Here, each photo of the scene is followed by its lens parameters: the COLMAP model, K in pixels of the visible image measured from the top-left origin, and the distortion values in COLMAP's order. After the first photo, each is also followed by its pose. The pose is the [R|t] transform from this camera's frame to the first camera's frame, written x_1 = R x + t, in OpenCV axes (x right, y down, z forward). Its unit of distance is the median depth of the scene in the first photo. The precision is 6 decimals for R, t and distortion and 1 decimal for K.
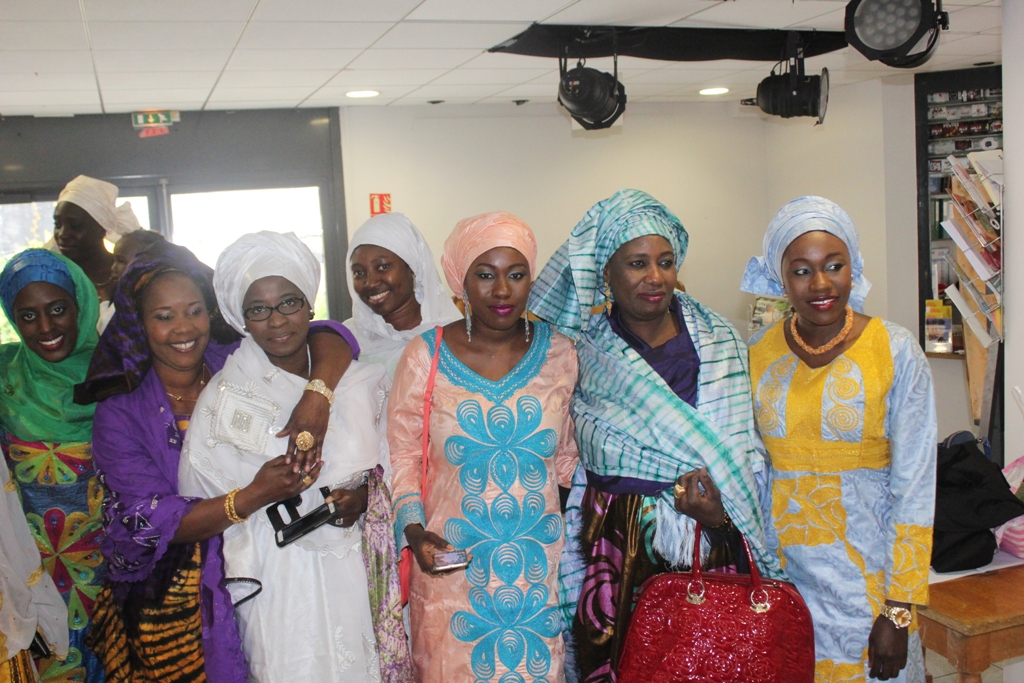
lens RADIAL K [[985.8, 0, 512.0], [0, 985.8, 341.5], [0, 0, 1]] dist [-0.080962, 0.007071]
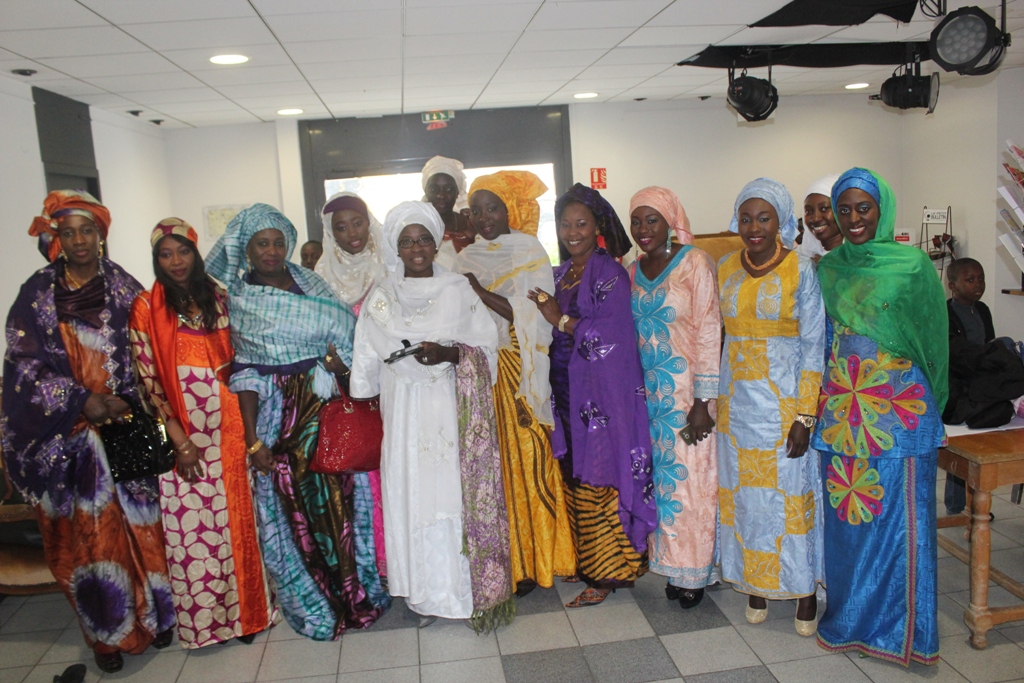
lens RADIAL K [[881.8, 0, 501.2], [0, 881.8, 342.6], [0, 0, 1]] dist [-0.148387, 0.148360]
pose [[0.970762, 0.028097, -0.238394, 0.037481], [-0.014672, 0.998214, 0.057905, 0.026288], [0.239595, -0.052715, 0.969441, -0.262637]]
